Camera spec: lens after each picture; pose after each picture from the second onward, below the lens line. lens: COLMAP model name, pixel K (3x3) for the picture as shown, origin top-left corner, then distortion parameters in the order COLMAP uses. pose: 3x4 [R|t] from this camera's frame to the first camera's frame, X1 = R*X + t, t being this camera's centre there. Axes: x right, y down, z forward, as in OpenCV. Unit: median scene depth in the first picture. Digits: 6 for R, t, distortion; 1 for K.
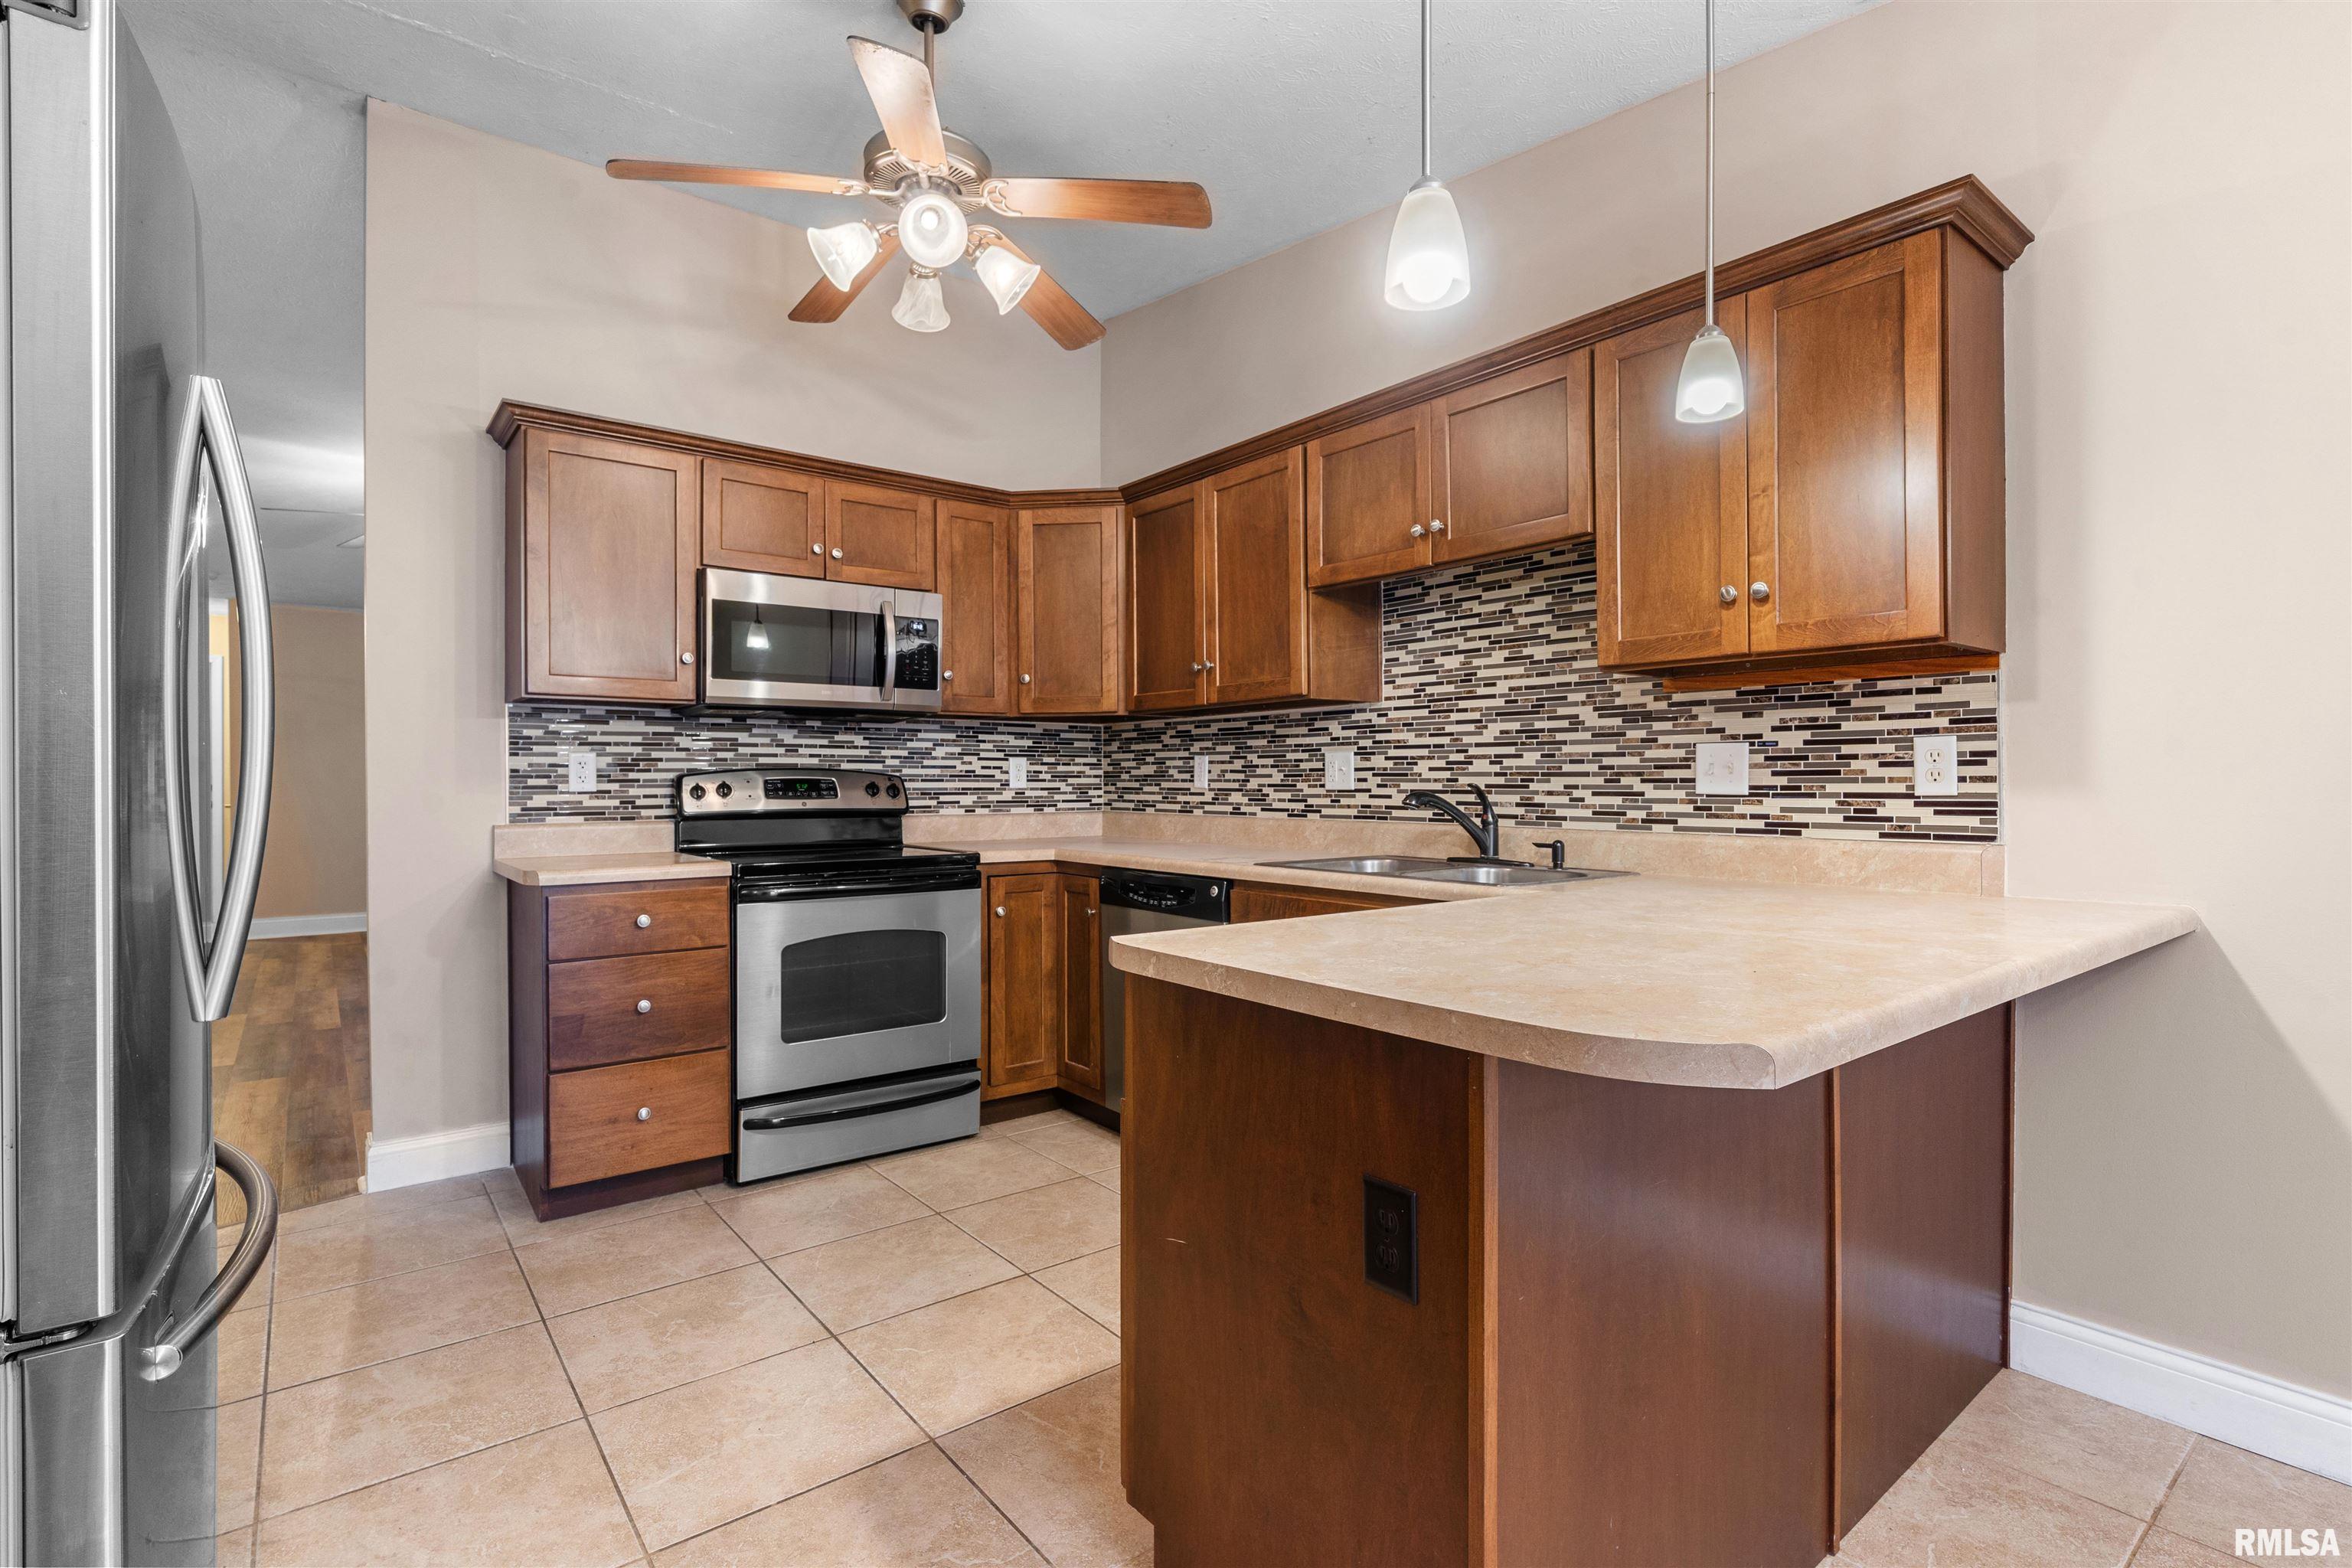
lens RADIAL K [[1102.6, 0, 1183.5], [0, 1102.6, 776.6], [0, 0, 1]] dist [-0.008117, 0.000391]
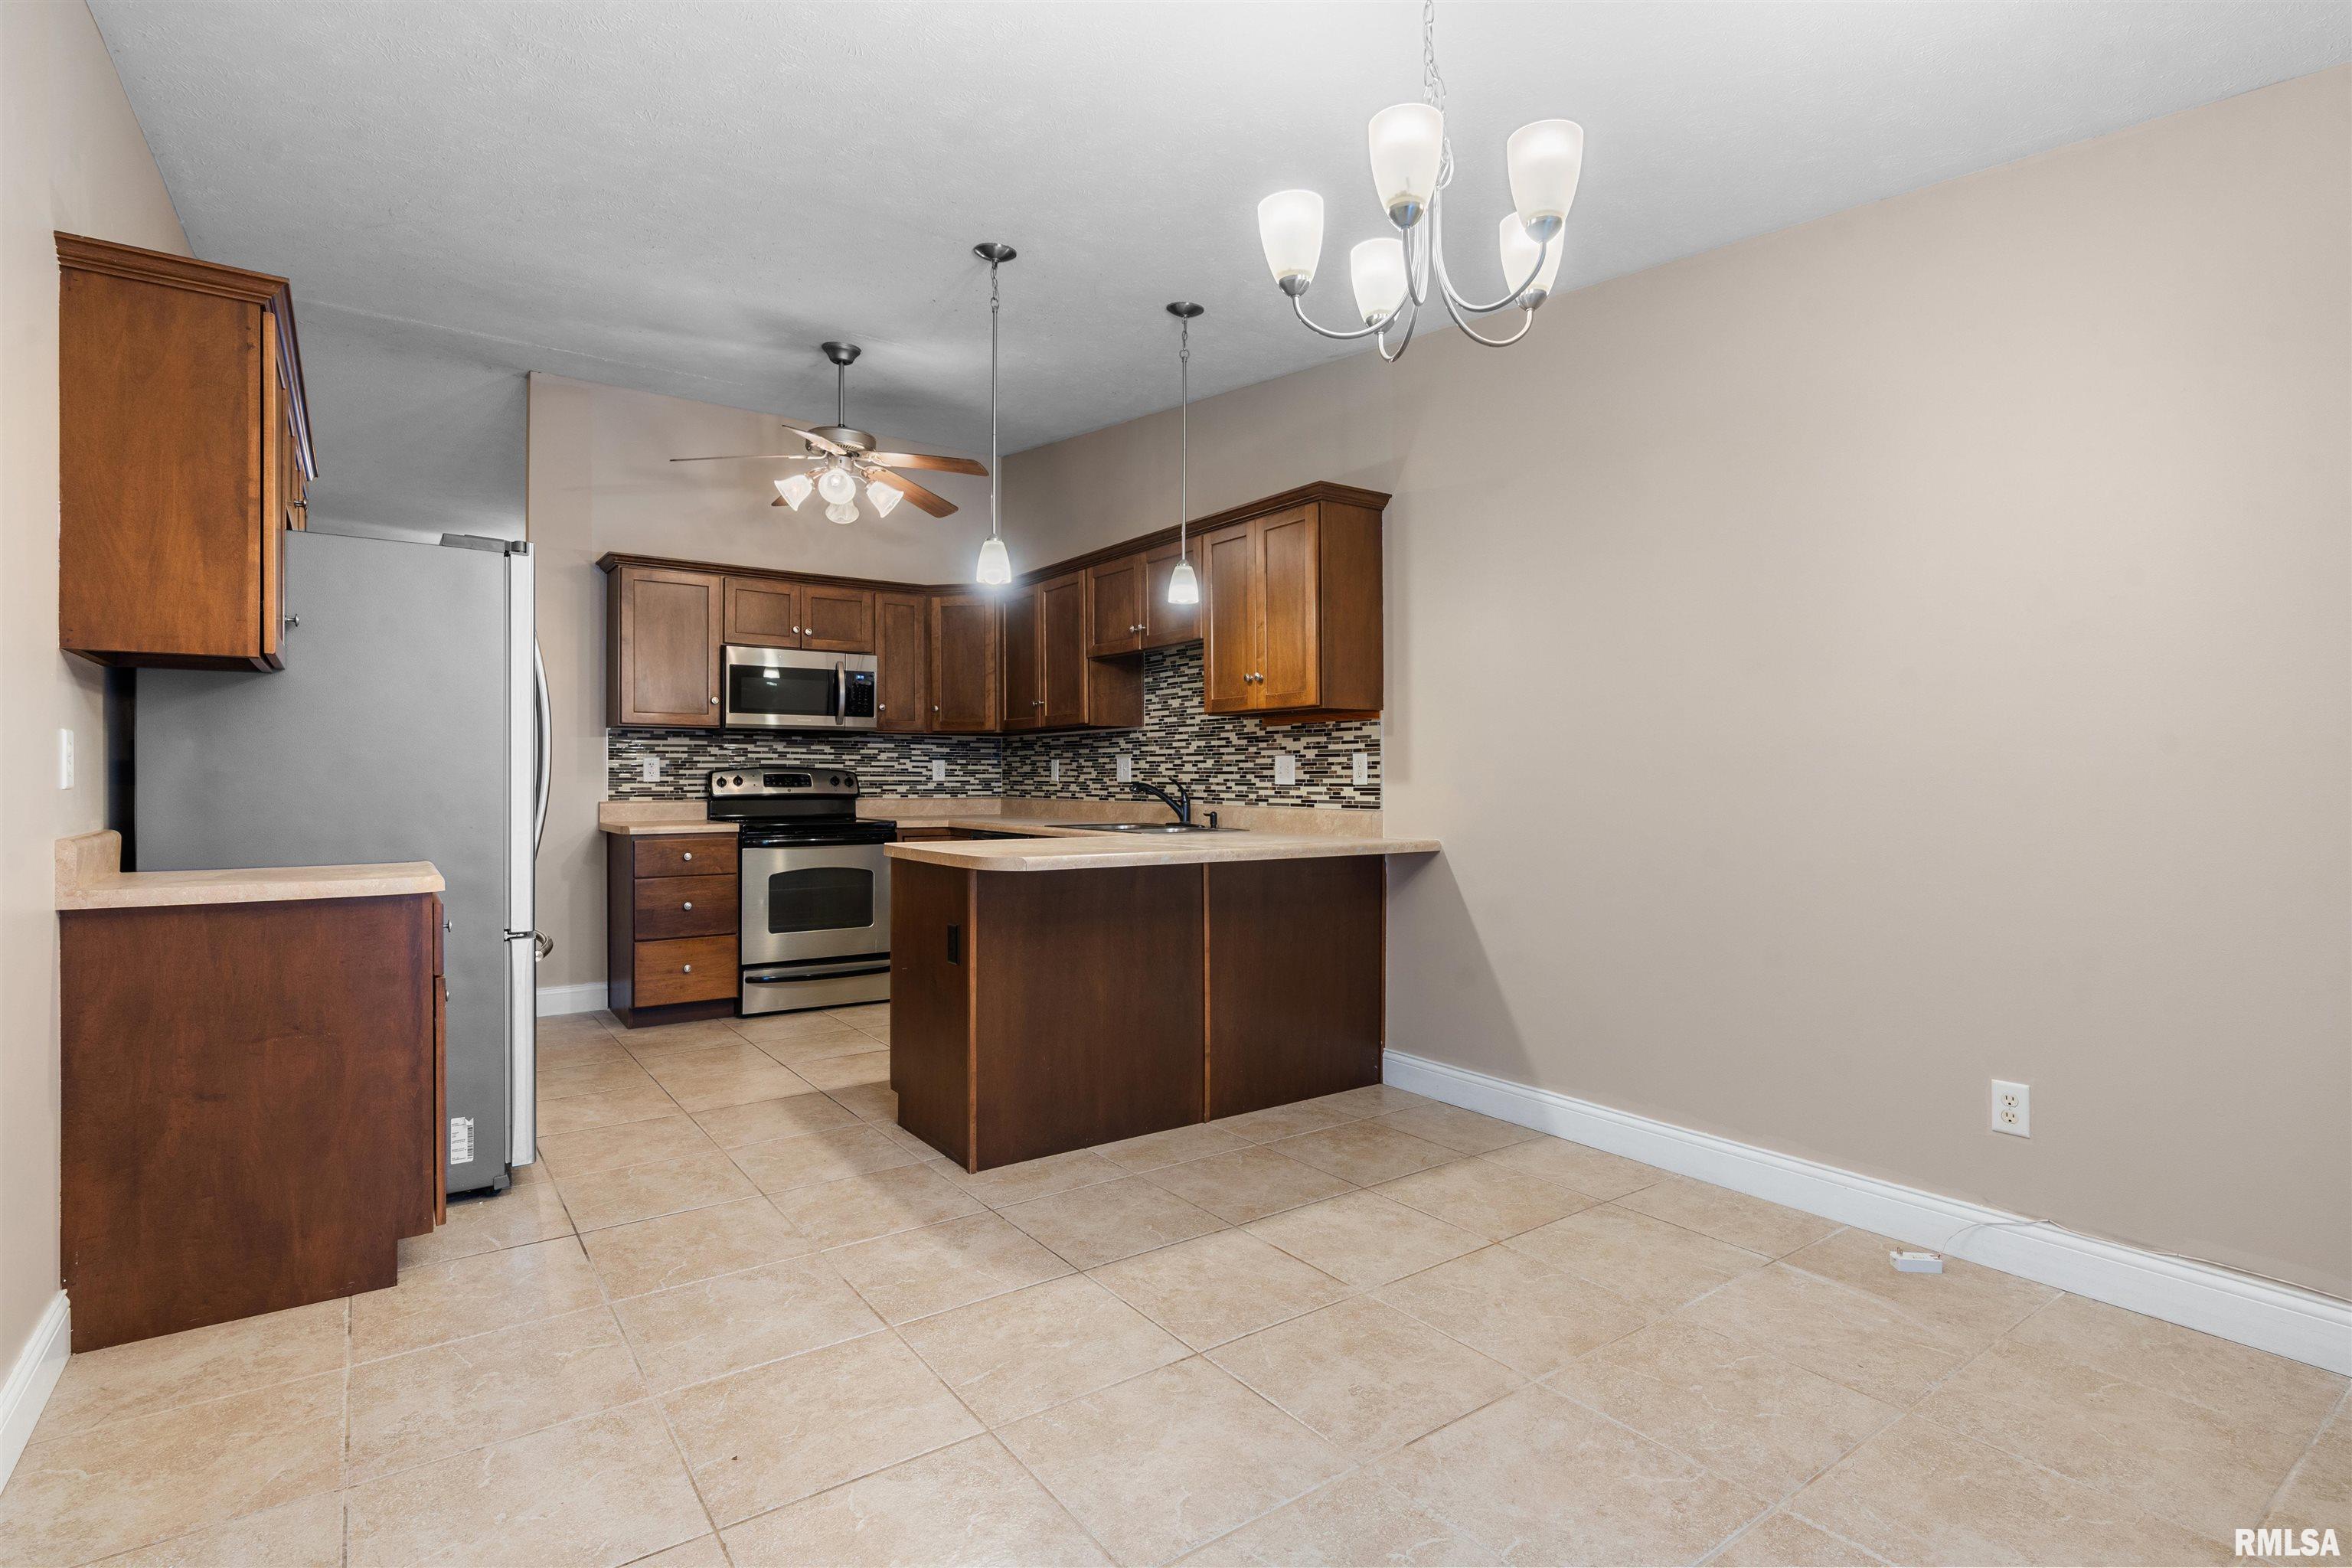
lens RADIAL K [[1141.5, 0, 1182.9], [0, 1141.5, 767.2], [0, 0, 1]] dist [-0.008892, 0.001338]
pose [[0.998812, 0.002385, -0.048675, 0.327026], [-0.002617, 0.999986, -0.004699, -0.001902], [0.048663, 0.004821, 0.998804, -0.658352]]
